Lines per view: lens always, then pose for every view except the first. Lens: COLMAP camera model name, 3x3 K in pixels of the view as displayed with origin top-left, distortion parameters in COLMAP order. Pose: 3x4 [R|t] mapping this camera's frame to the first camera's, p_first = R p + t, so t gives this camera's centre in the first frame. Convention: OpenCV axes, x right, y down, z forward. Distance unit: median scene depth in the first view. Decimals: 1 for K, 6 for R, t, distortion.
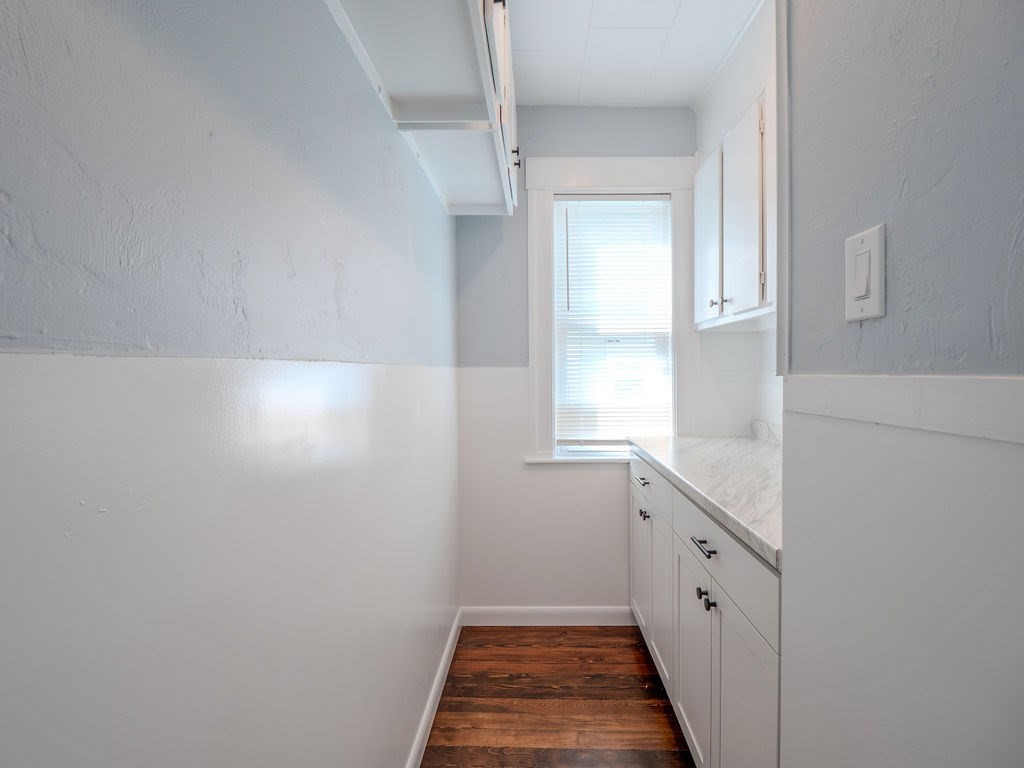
lens RADIAL K [[507.2, 0, 516.8], [0, 507.2, 379.5], [0, 0, 1]] dist [-0.019799, -0.000151]
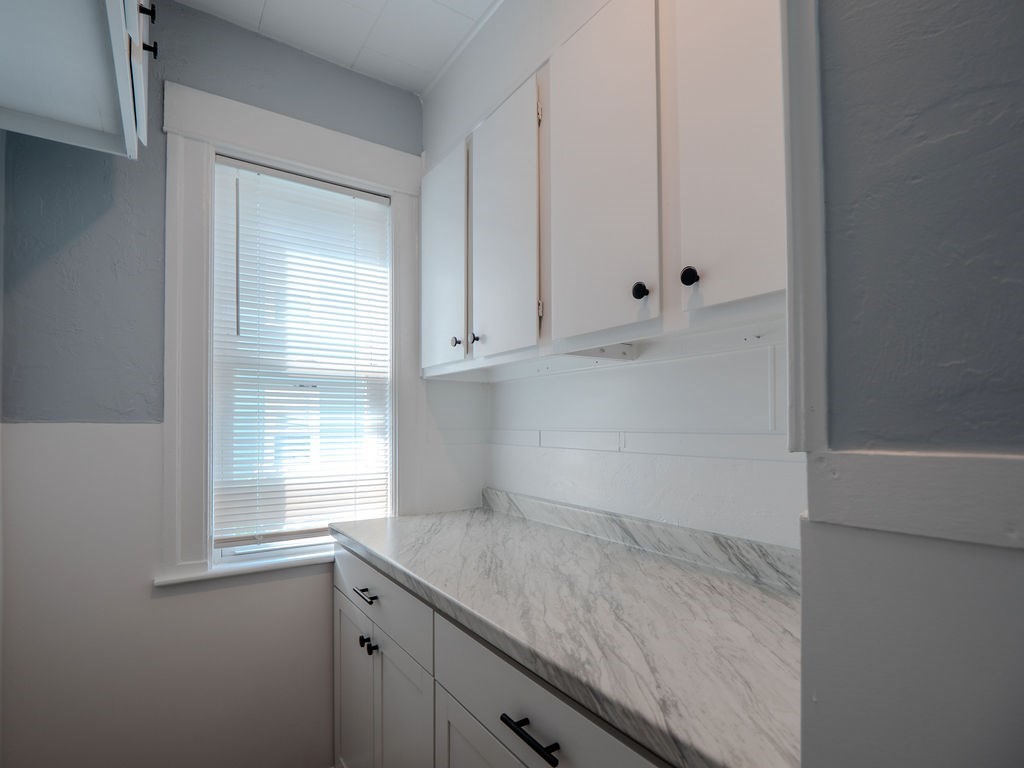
lens RADIAL K [[510.4, 0, 511.7], [0, 510.4, 416.9], [0, 0, 1]] dist [-0.002939, -0.015919]
pose [[0.808024, 0.013443, 0.588997, 0.003113], [0.005249, 0.999536, -0.030013, -0.011380], [-0.589127, 0.027343, 0.807578, 0.280126]]
